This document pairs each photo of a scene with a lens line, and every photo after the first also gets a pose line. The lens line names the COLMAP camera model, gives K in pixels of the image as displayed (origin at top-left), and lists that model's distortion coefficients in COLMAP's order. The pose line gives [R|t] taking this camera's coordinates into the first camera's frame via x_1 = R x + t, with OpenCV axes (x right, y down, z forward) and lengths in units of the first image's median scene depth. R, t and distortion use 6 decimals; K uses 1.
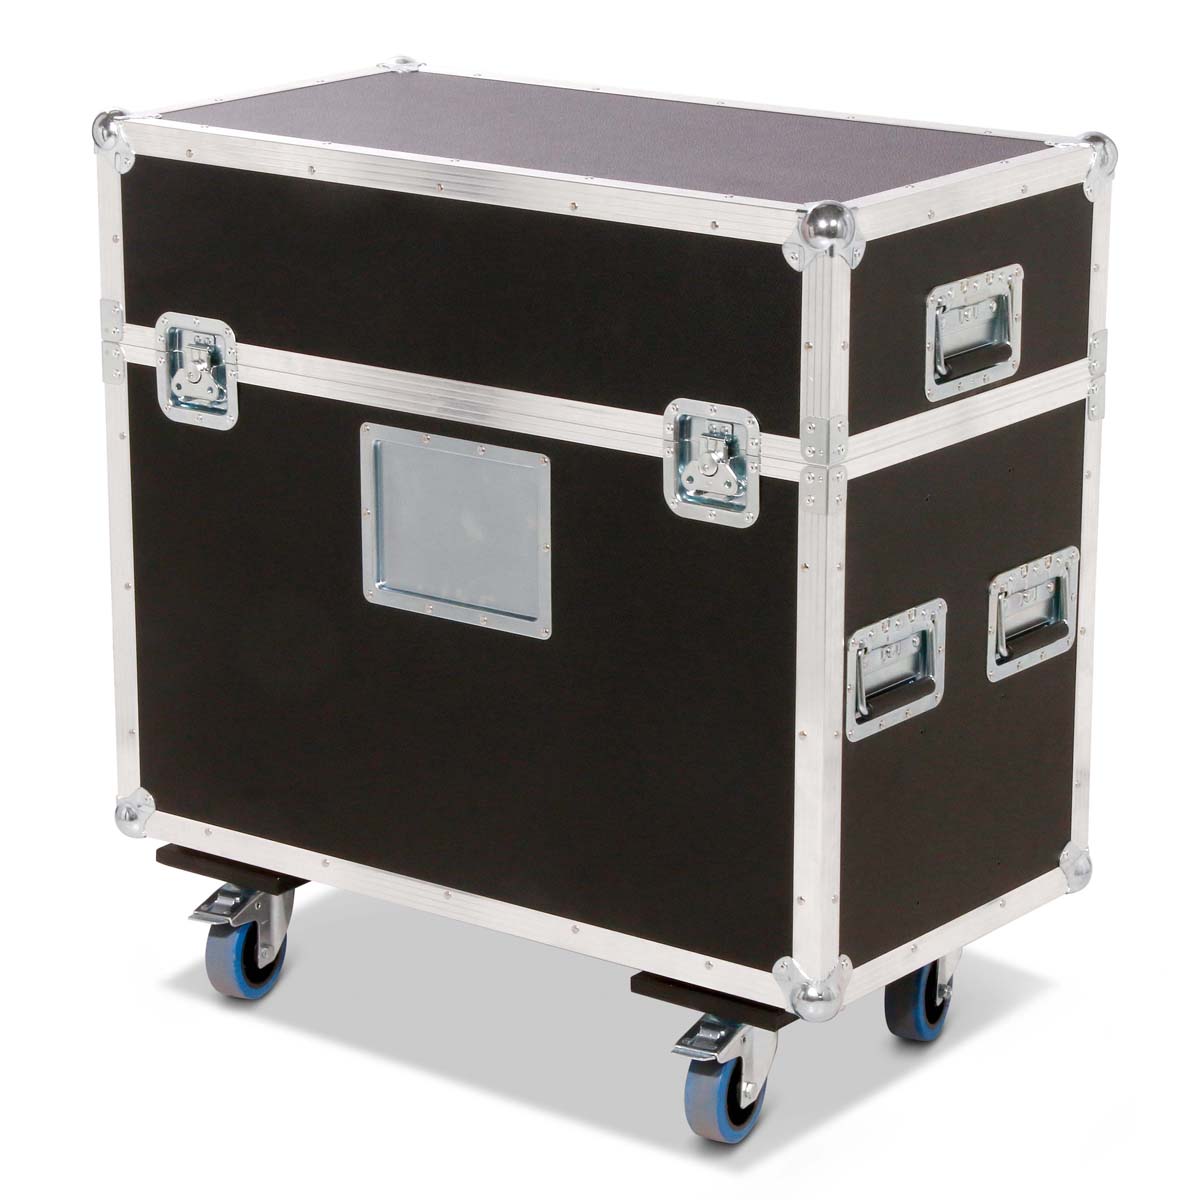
lens RADIAL K [[4102.2, 0, 600.0], [0, 4102.2, 600.0], [0, 0, 1]] dist [0.105799, 3.926102]
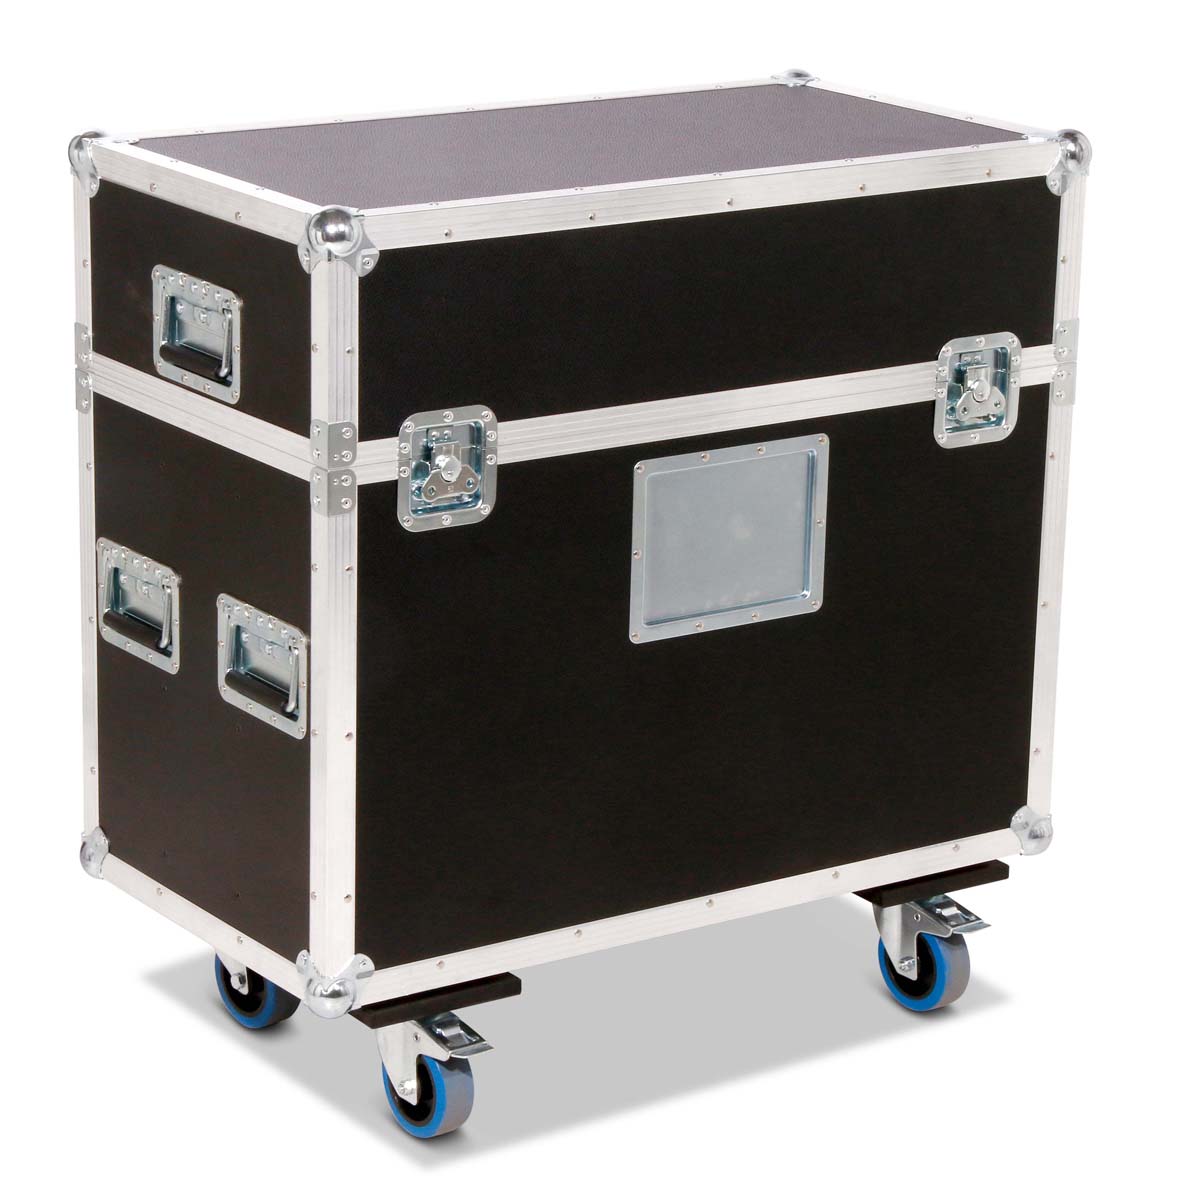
lens RADIAL K [[4102.2, 0, 600.0], [0, 4102.2, 600.0], [0, 0, 1]] dist [0.105799, 3.926102]
pose [[0.299880, -0.254663, 0.919358, -0.979969], [0.236554, 0.953463, 0.186950, -0.199287], [-0.924183, 0.161416, 0.346166, 0.683153]]
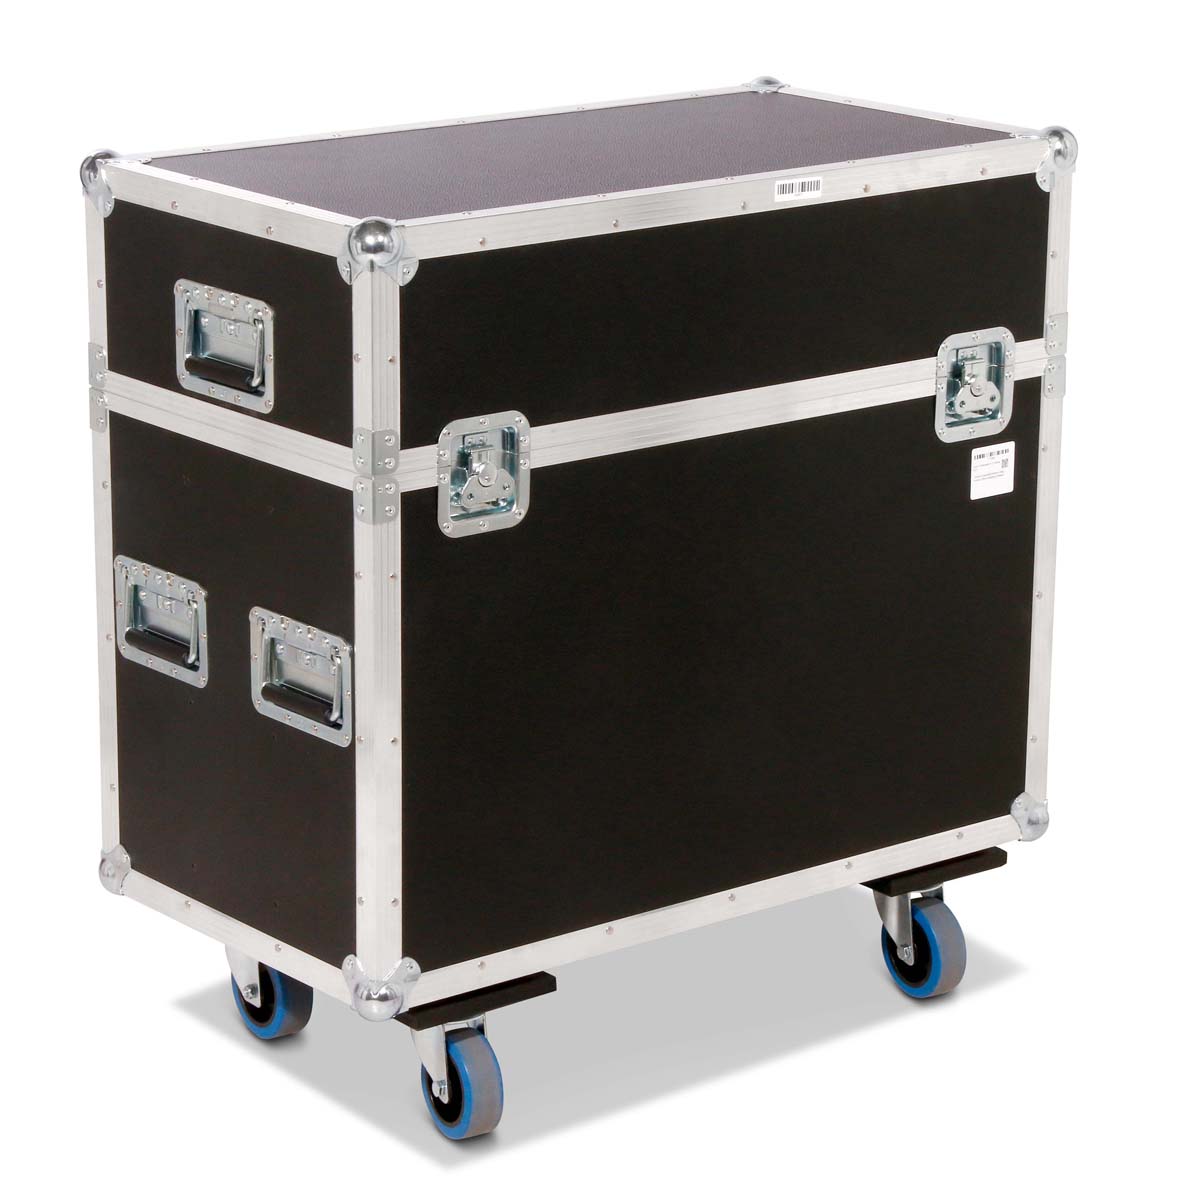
lens RADIAL K [[4102.2, 0, 600.0], [0, 4102.2, 600.0], [0, 0, 1]] dist [0.105799, 3.926102]
pose [[0.230576, -0.256652, 0.938597, -1.014080], [0.254014, 0.947018, 0.196553, -0.213470], [-0.939314, 0.193097, 0.283553, 0.747671]]
